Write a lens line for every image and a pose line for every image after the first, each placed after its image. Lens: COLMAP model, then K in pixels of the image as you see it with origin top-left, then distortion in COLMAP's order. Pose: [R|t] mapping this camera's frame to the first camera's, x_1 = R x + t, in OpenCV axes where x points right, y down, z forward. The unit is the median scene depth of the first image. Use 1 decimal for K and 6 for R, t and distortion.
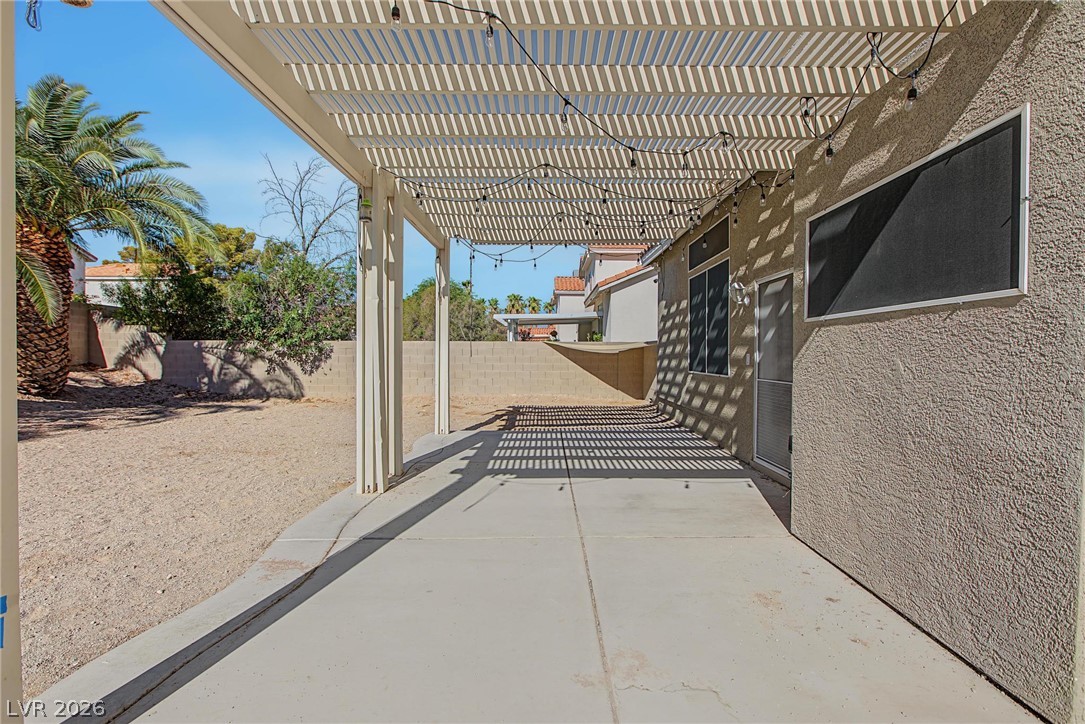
lens RADIAL K [[497.5, 0, 539.3], [0, 497.5, 360.4], [0, 0, 1]] dist [-0.006690, 0.000139]
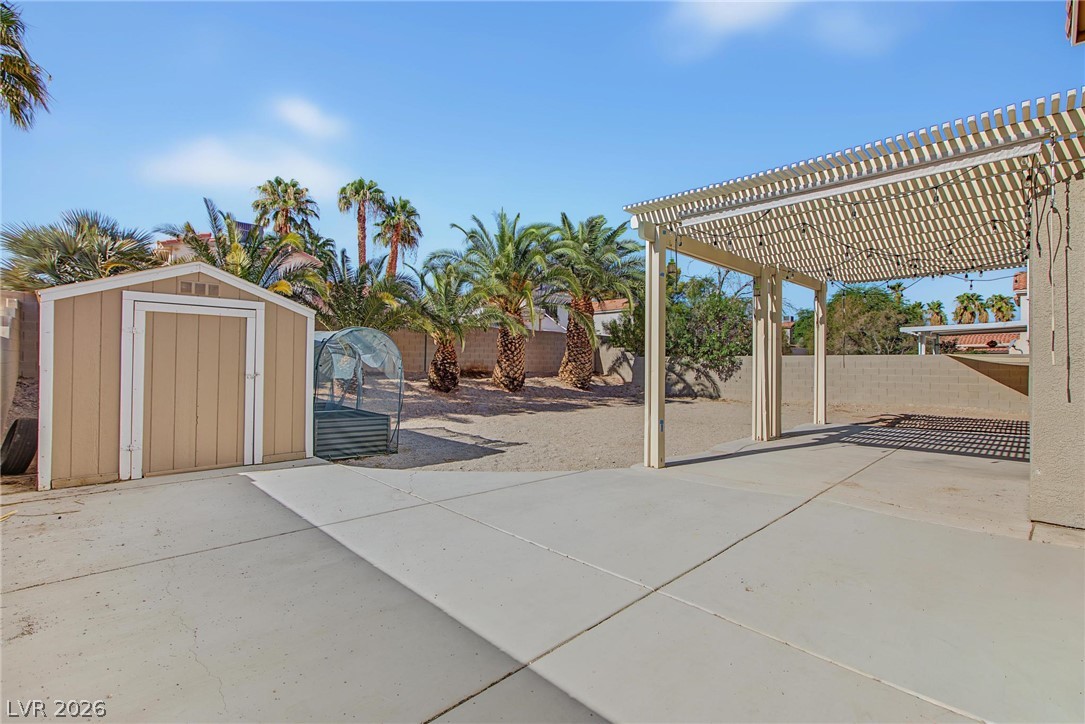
lens RADIAL K [[497.5, 0, 538.8], [0, 497.5, 361.1], [0, 0, 1]] dist [-0.006690, 0.000139]
pose [[0.706931, -0.003099, -0.707276, 0.137307], [-0.013765, 0.999741, -0.018138, 0.005752], [0.707149, 0.022558, 0.706705, -0.316027]]
